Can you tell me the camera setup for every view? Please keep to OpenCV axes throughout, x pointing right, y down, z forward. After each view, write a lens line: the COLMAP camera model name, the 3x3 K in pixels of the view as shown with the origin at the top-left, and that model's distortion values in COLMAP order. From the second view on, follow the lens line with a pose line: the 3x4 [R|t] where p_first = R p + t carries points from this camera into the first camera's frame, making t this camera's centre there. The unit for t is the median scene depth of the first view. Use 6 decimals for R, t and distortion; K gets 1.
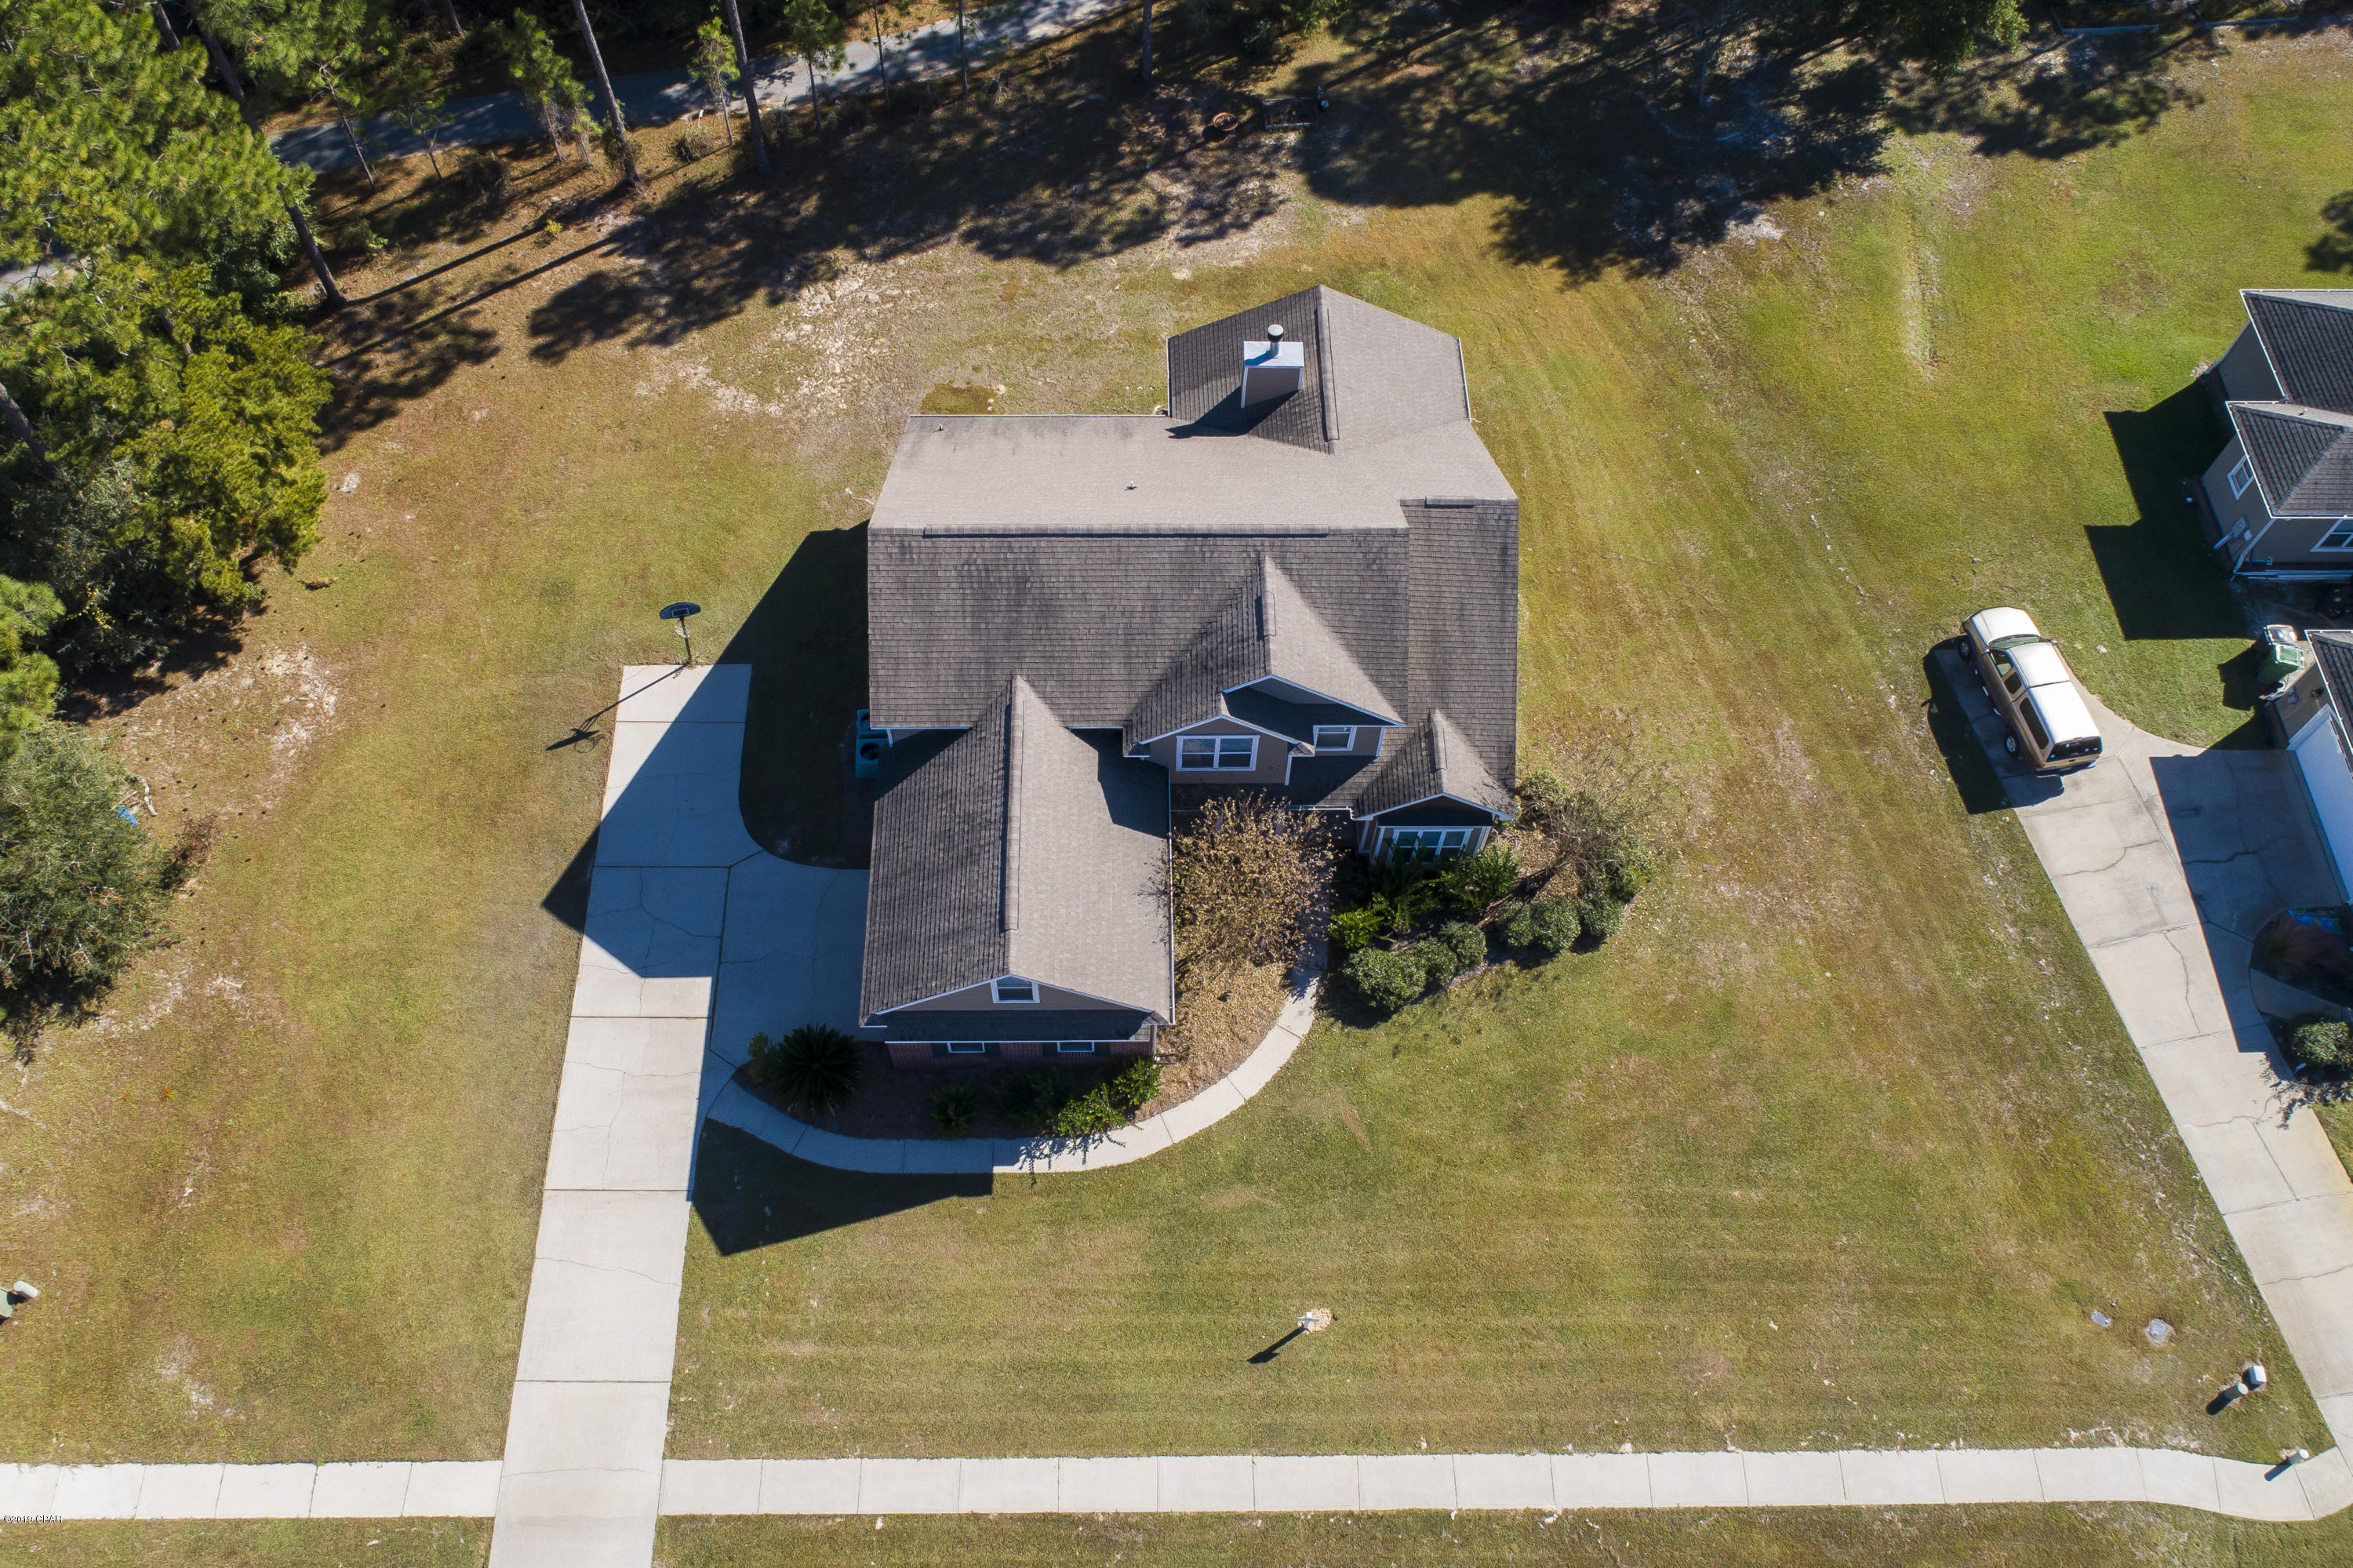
lens RADIAL K [[1783.4, 0, 1107.2], [0, 1783.4, 747.1], [0, 0, 1]] dist [-0.013944, -0.000194]
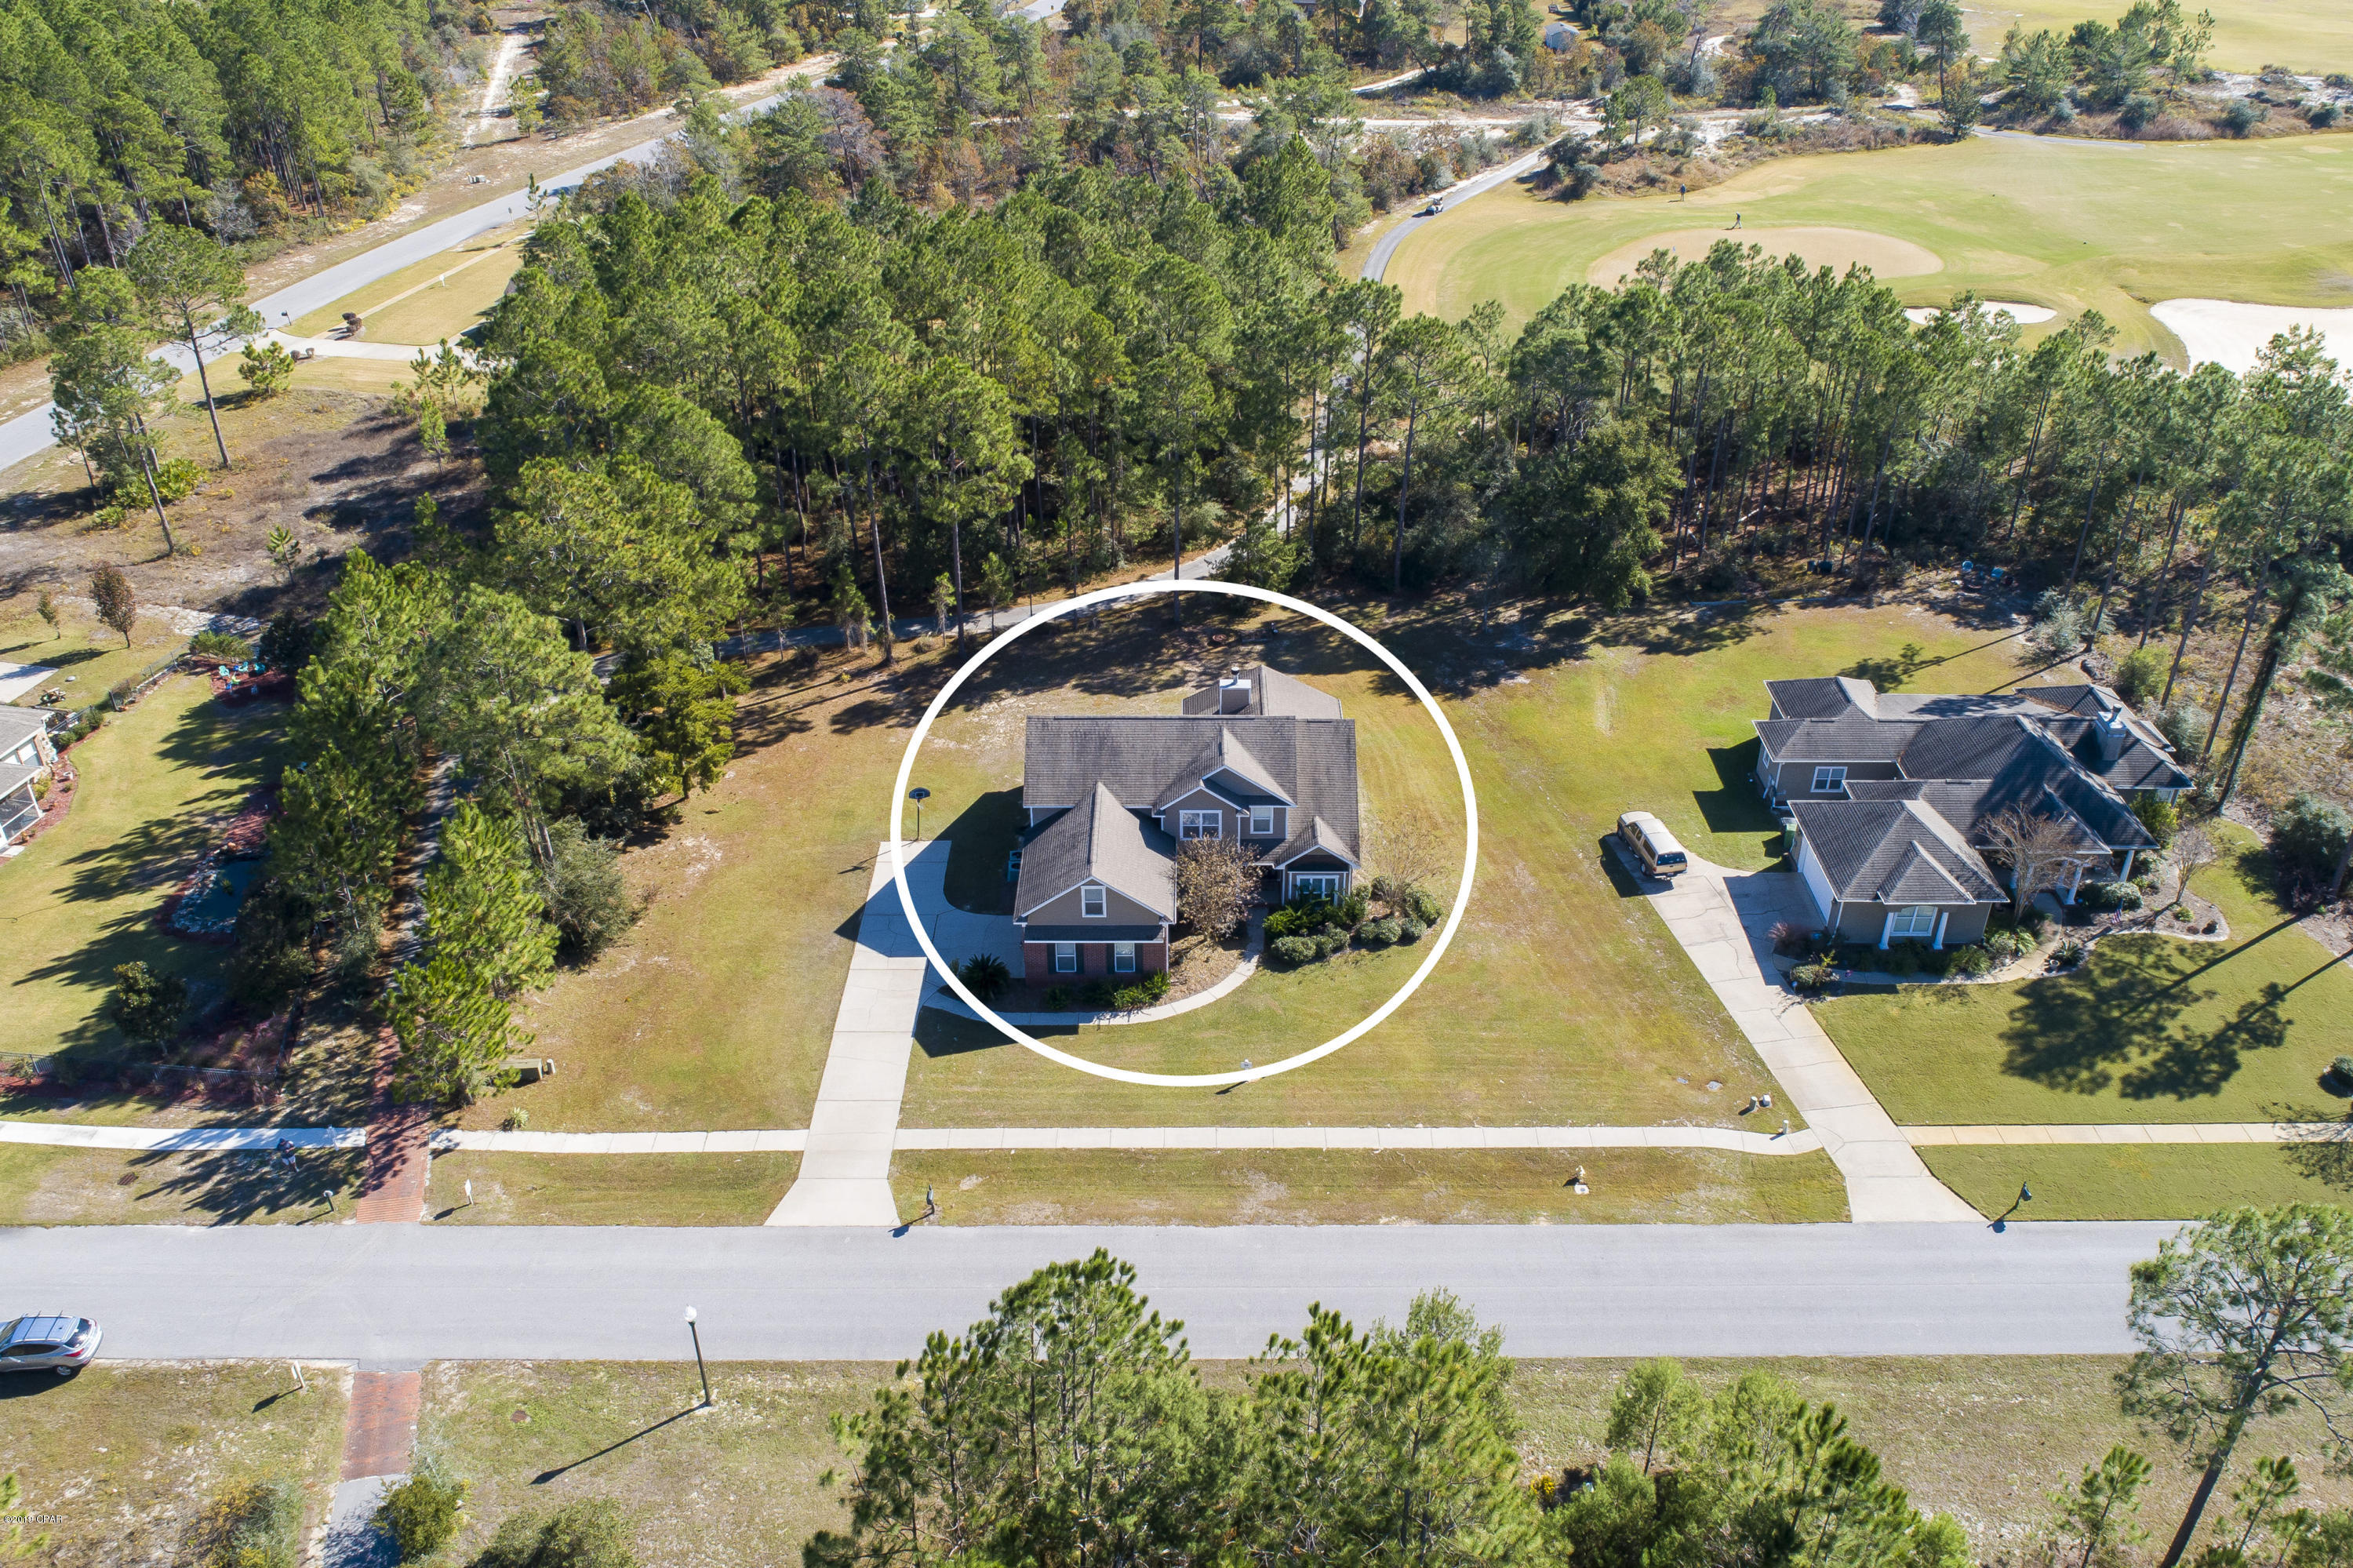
lens RADIAL K [[1783.4, 0, 1184.6], [0, 1783.4, 786.1], [0, 0, 1]] dist [-0.013944, -0.000194]
pose [[0.999995, 0.000168, -0.003102, 0.047866], [-0.001592, 0.885081, -0.465434, 0.826725], [0.002668, 0.465437, 0.885077, -0.699267]]
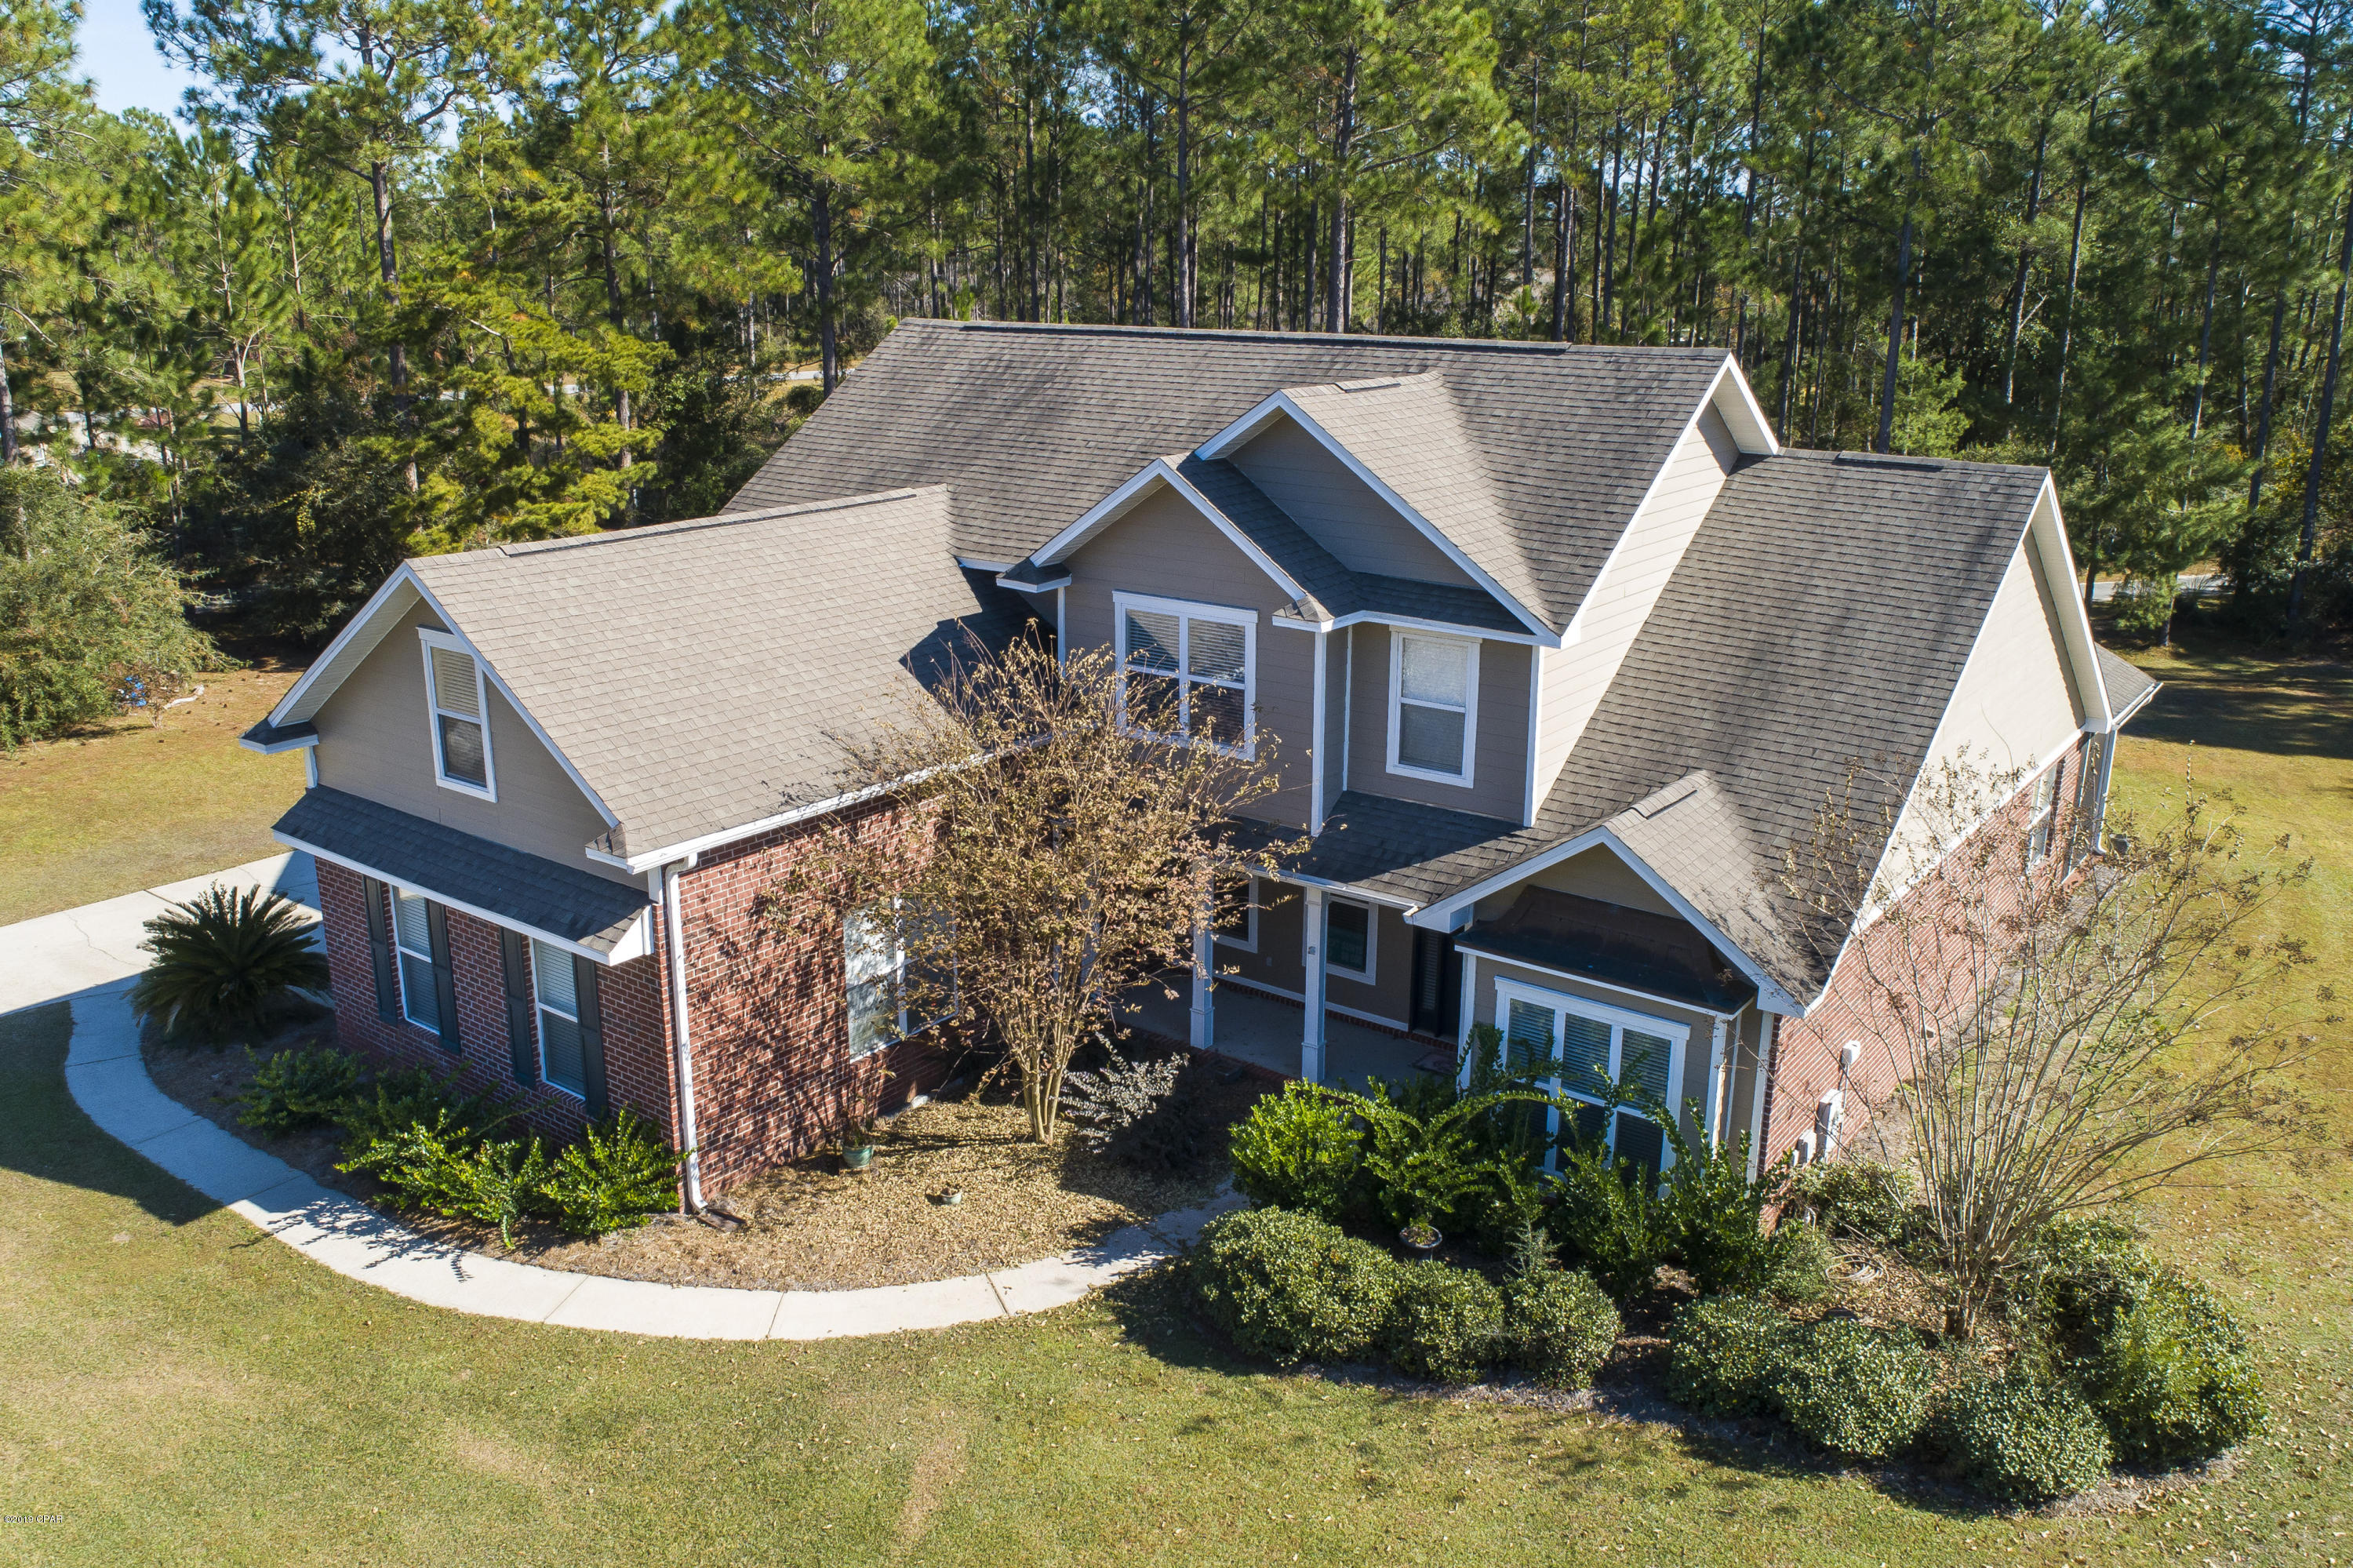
lens RADIAL K [[1783.4, 0, 1172.3], [0, 1783.4, 779.9], [0, 0, 1]] dist [-0.013944, -0.000194]
pose [[0.797118, 0.175668, -0.577706, 0.320766], [-0.525022, 0.674214, -0.519410, 0.256517], [0.298254, 0.717339, 0.629658, 0.688570]]
